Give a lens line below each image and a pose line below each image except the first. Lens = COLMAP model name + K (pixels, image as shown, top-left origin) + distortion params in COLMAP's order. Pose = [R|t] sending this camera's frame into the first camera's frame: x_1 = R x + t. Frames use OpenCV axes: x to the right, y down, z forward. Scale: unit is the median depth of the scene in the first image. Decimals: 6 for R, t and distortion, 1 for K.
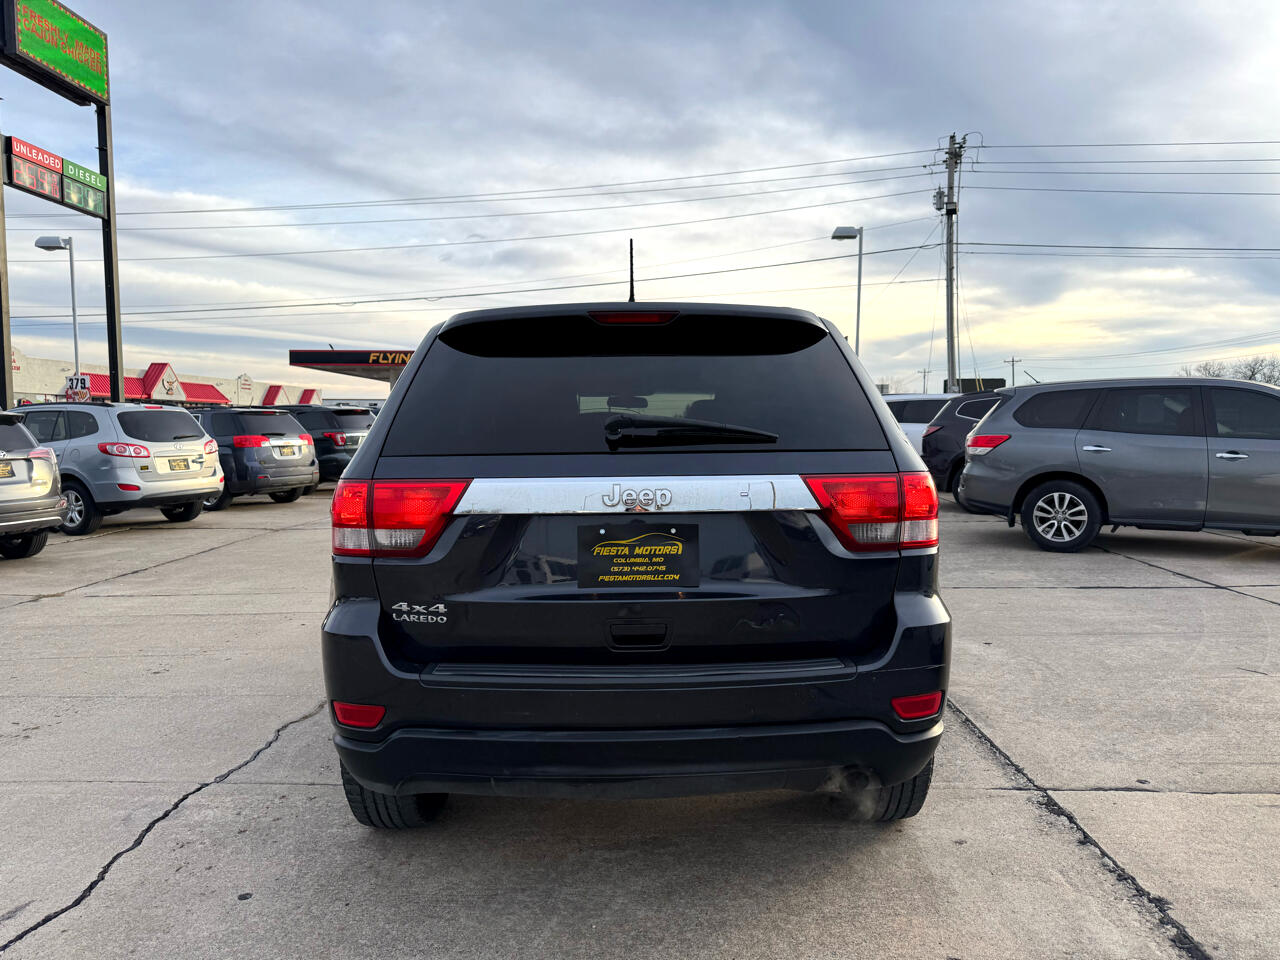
lens RADIAL K [[919.6, 0, 640.0], [0, 919.6, 480.0], [0, 0, 1]] dist [0.011852, -0.010859]
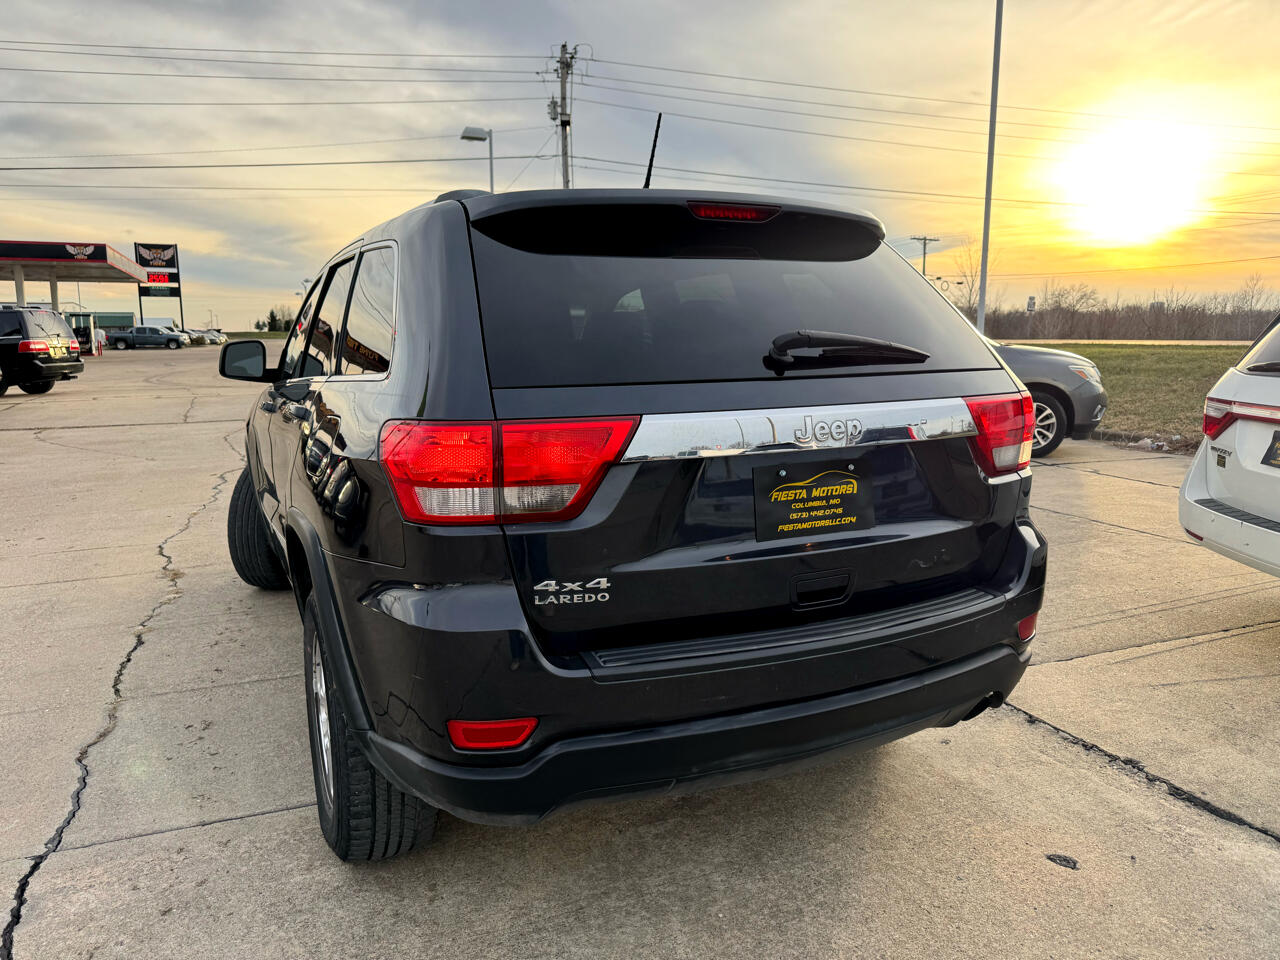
lens RADIAL K [[919.6, 0, 640.0], [0, 919.6, 480.0], [0, 0, 1]] dist [0.011852, -0.010859]
pose [[0.900382, -0.062758, 0.430551, -0.491468], [0.021037, 0.994665, 0.100992, -0.024255], [-0.434592, -0.081874, 0.896898, 0.279814]]
